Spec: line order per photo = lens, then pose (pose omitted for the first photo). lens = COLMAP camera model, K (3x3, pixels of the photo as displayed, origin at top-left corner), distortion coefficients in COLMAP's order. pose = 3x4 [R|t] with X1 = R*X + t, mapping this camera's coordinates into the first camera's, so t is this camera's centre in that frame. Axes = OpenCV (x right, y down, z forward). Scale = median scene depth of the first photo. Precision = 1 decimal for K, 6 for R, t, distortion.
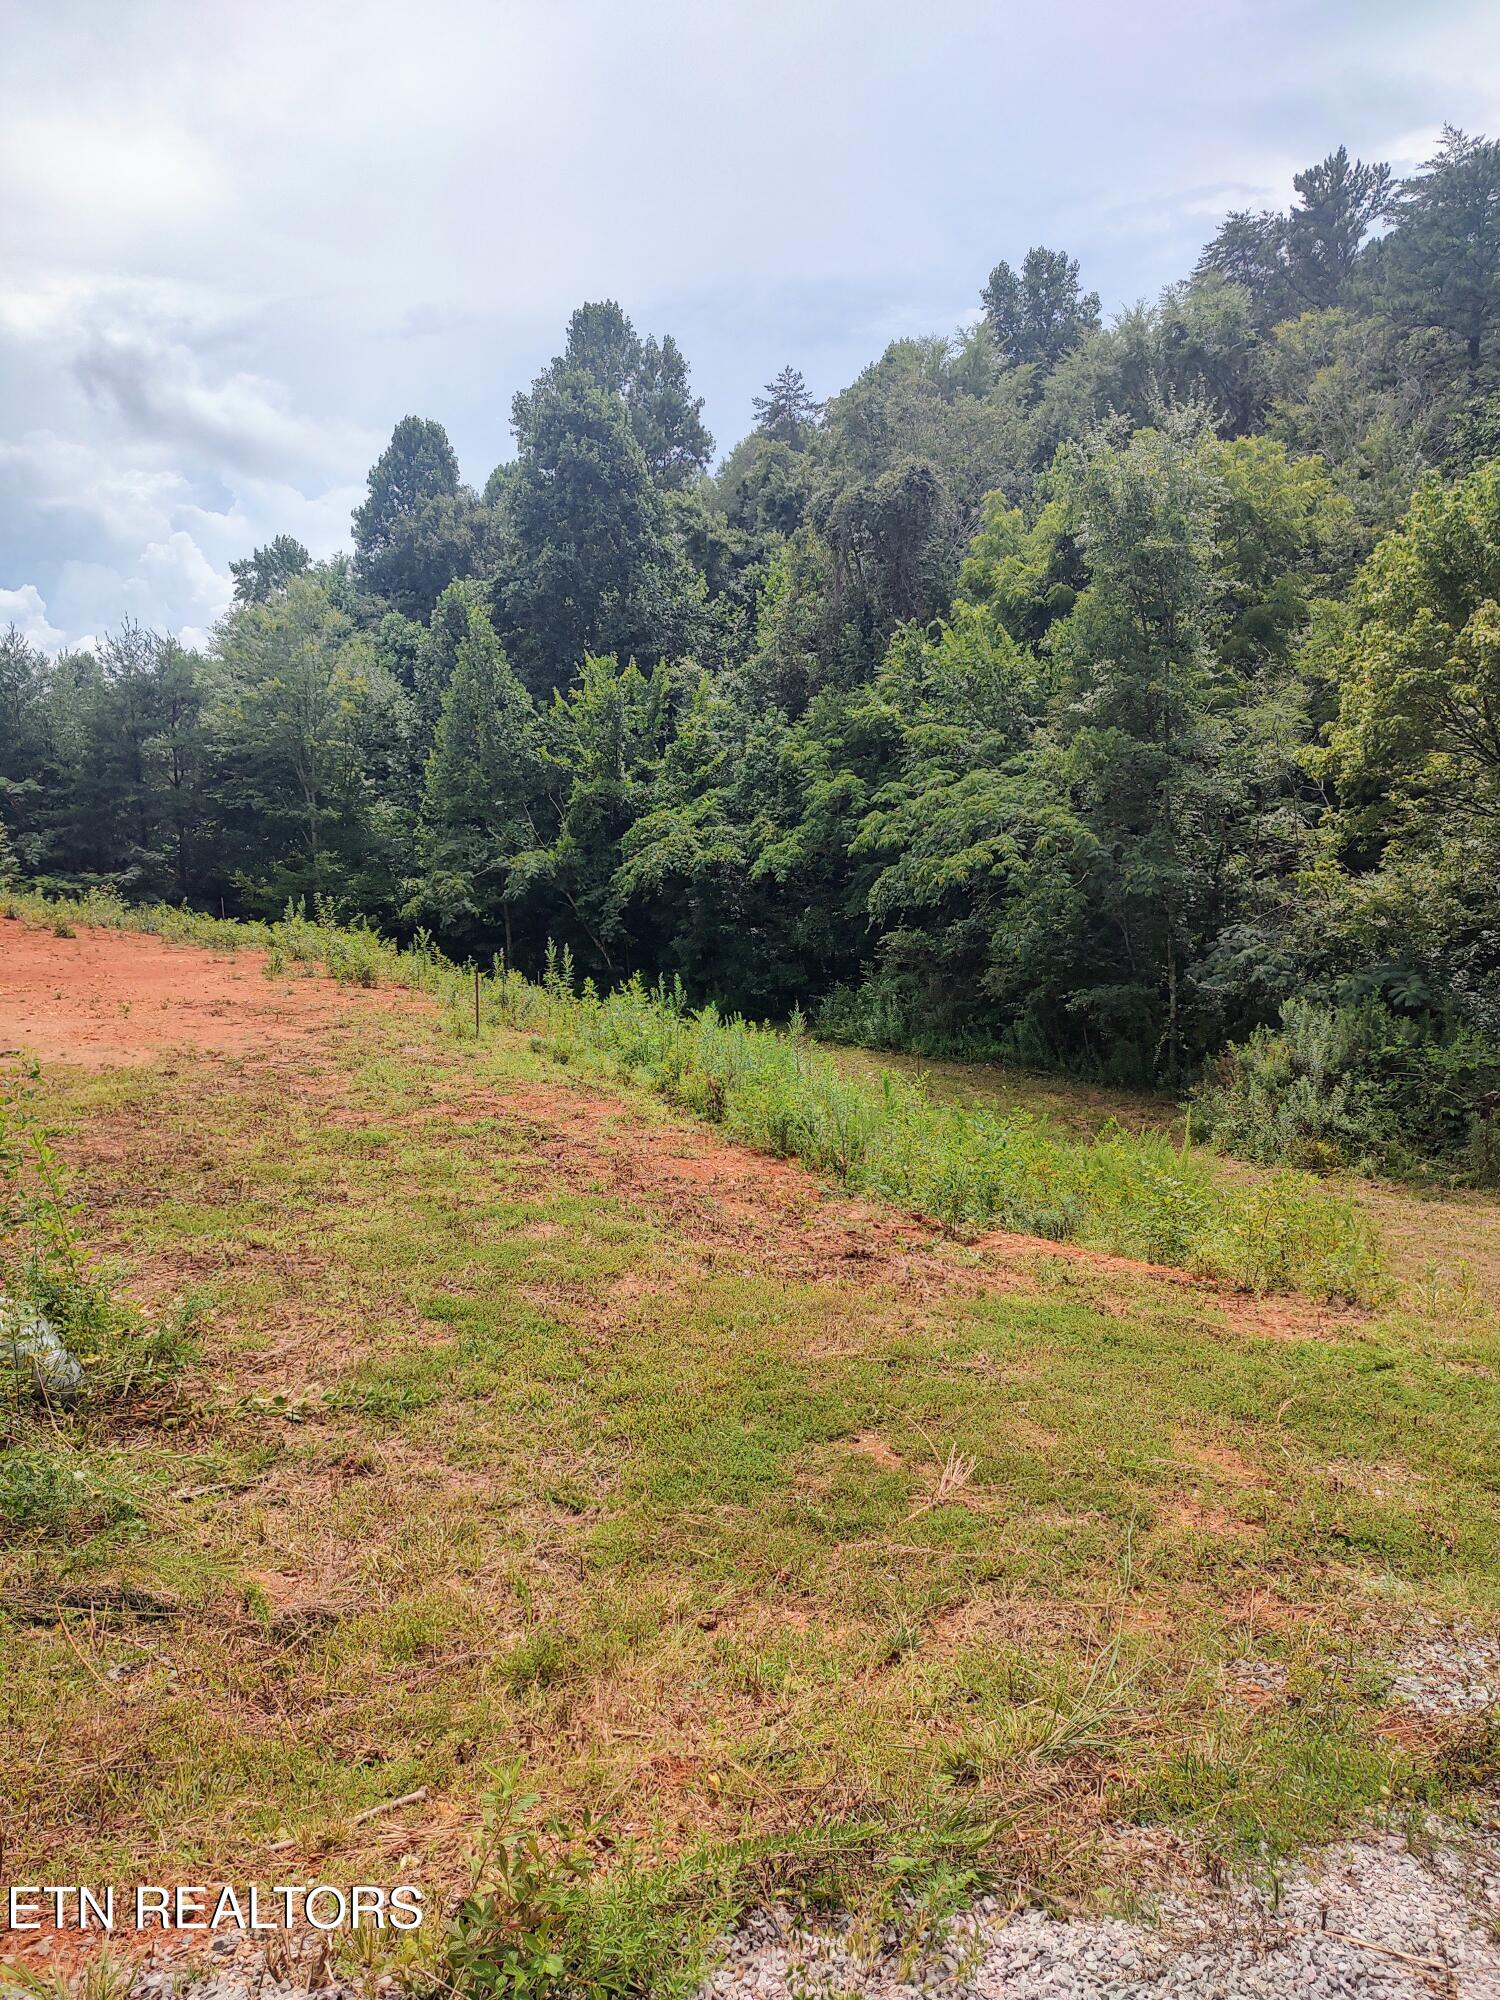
lens RADIAL K [[1397.7, 0, 744.7], [0, 1397.7, 998.9], [0, 0, 1]] dist [0.008602, -0.014432]
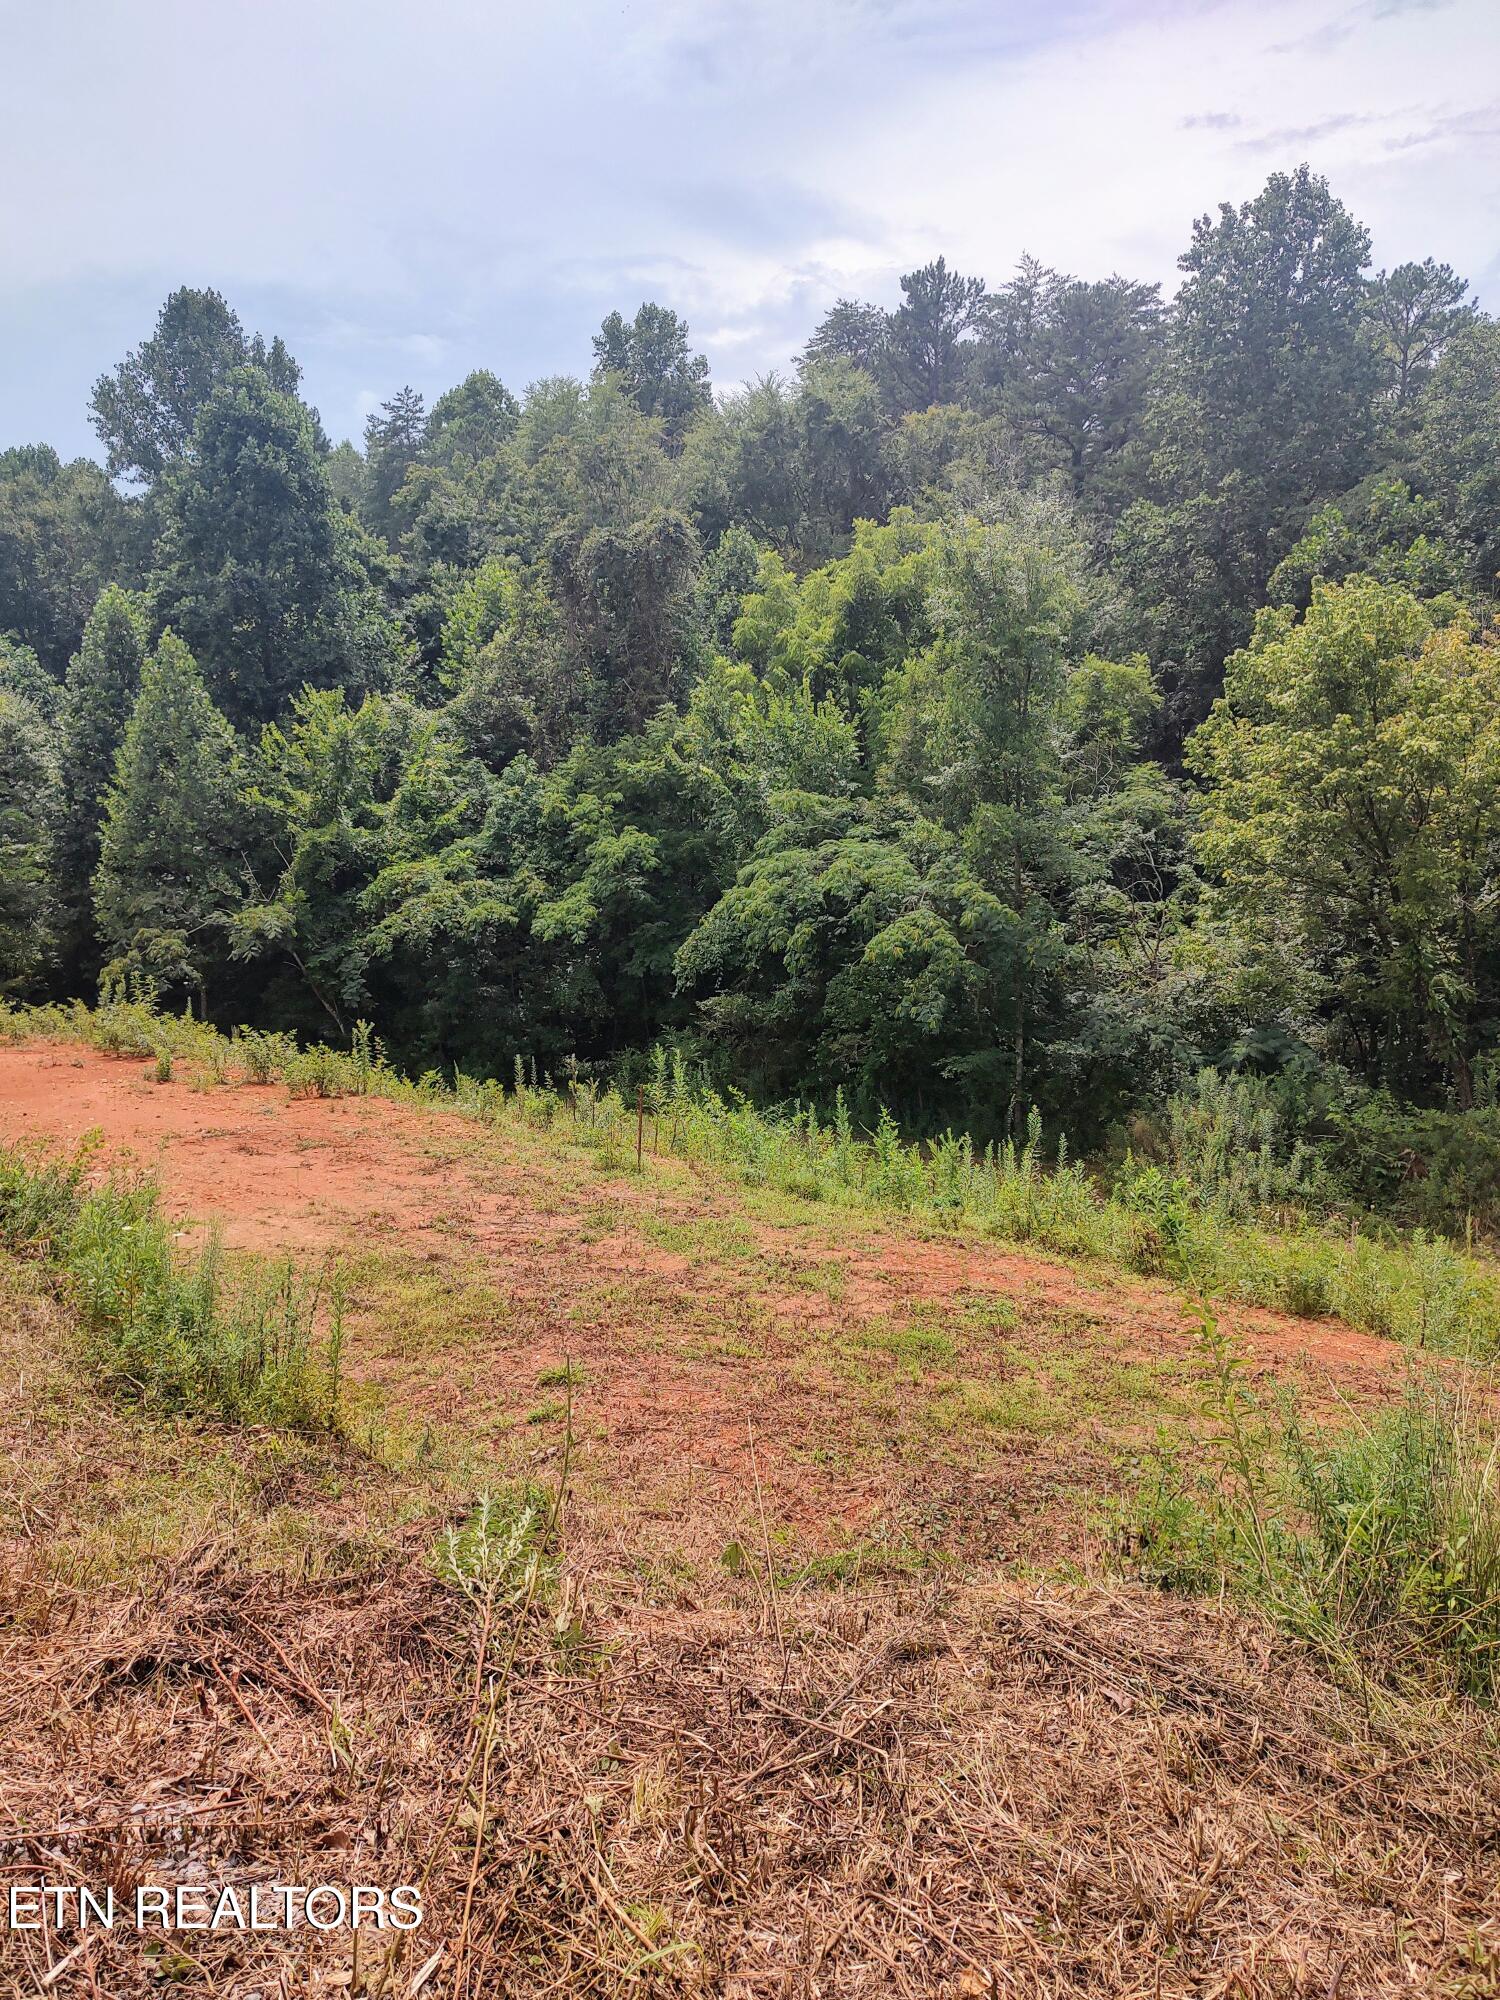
lens RADIAL K [[1397.7, 0, 743.6], [0, 1397.7, 996.6], [0, 0, 1]] dist [0.008602, -0.014432]
pose [[0.936584, -0.018639, 0.349946, -0.167131], [0.026334, 0.999504, -0.017244, -0.024162], [-0.349451, 0.025366, 0.936611, 0.063993]]
